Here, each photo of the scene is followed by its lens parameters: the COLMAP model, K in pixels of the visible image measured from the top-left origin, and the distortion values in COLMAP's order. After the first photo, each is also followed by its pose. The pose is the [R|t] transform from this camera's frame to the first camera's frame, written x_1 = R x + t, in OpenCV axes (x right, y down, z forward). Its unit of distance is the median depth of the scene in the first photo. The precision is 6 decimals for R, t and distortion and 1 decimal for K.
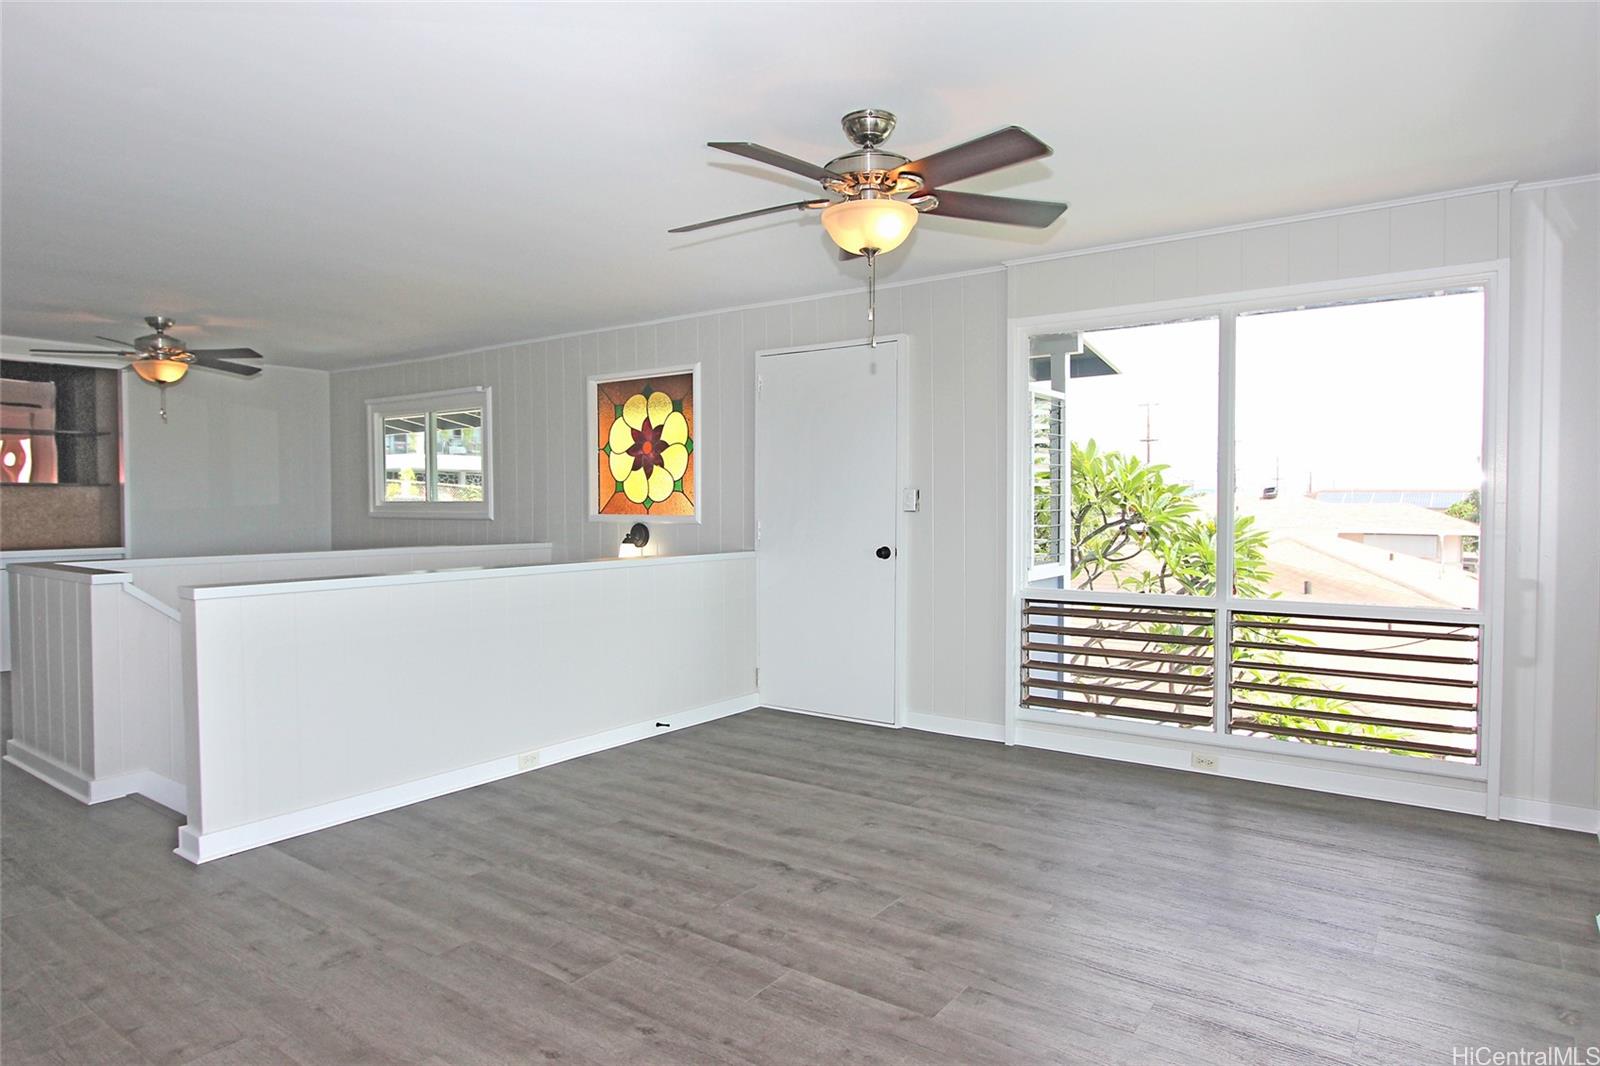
lens RADIAL K [[948.2, 0, 800.3], [0, 948.2, 531.1], [0, 0, 1]] dist [-0.005156, -0.000308]
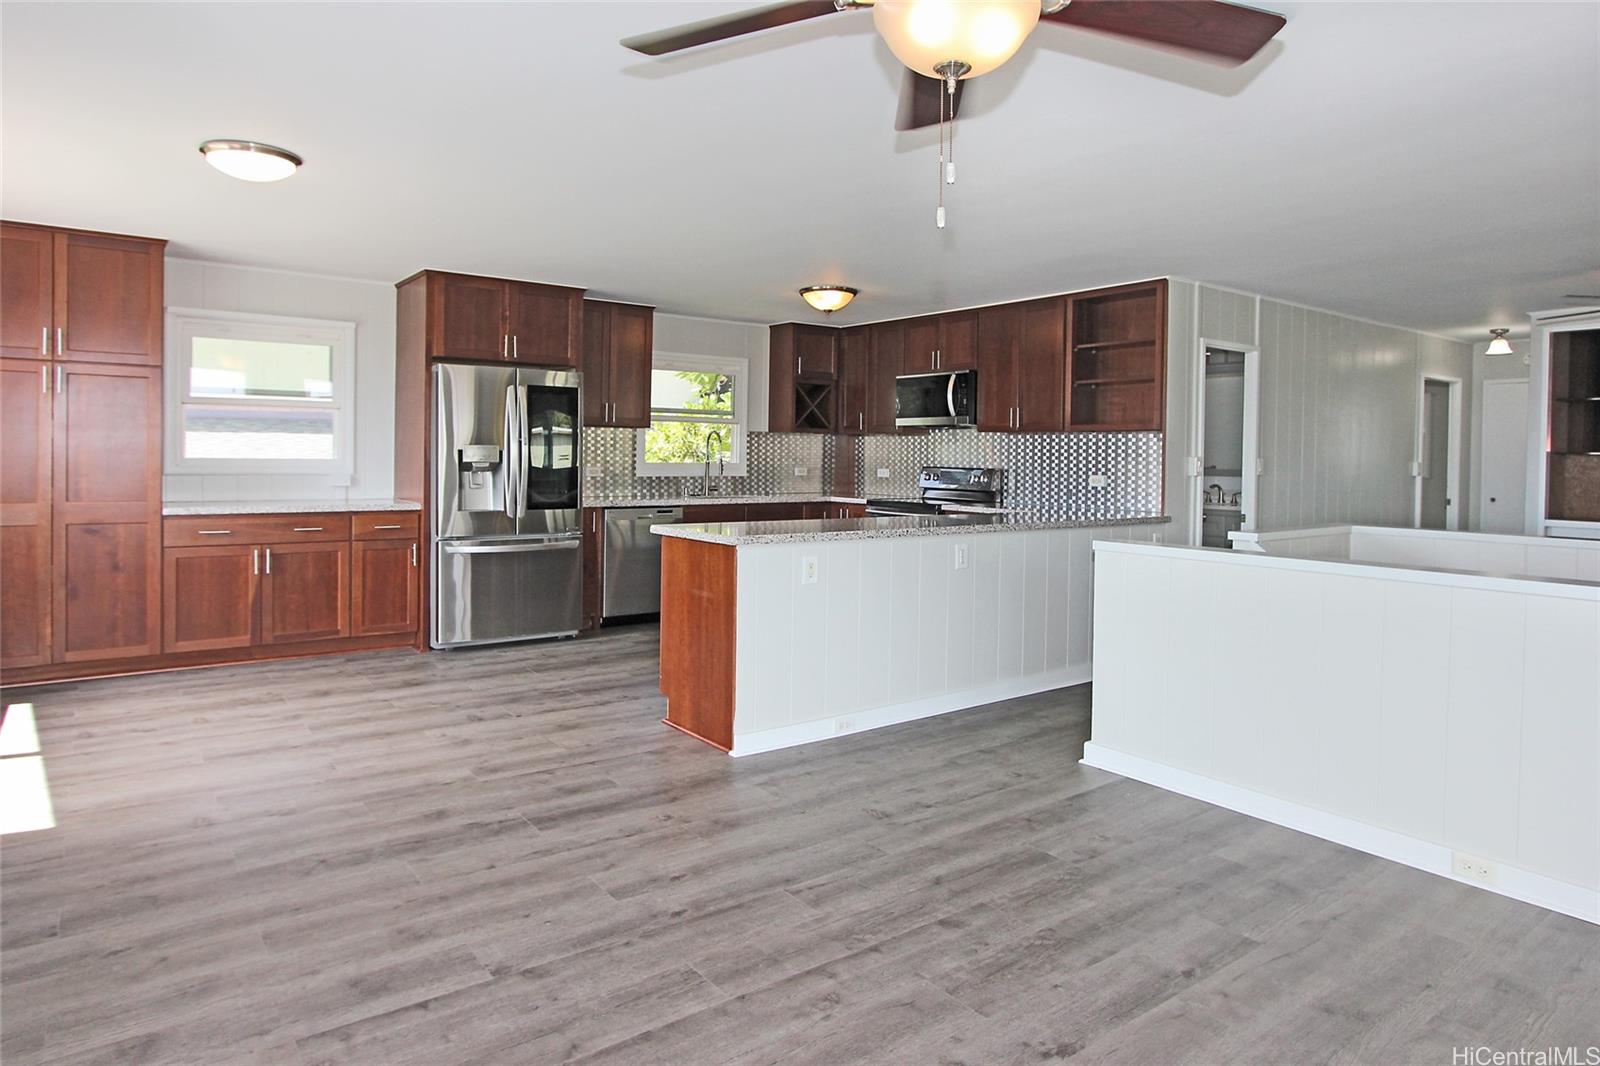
lens RADIAL K [[948.2, 0, 799.7], [0, 948.2, 532.0], [0, 0, 1]] dist [-0.005156, -0.000308]
pose [[-0.303683, 0.068177, -0.950331, 0.655848], [-0.039158, 0.995701, 0.083945, -0.027613], [0.951968, 0.062706, -0.299708, 1.116968]]
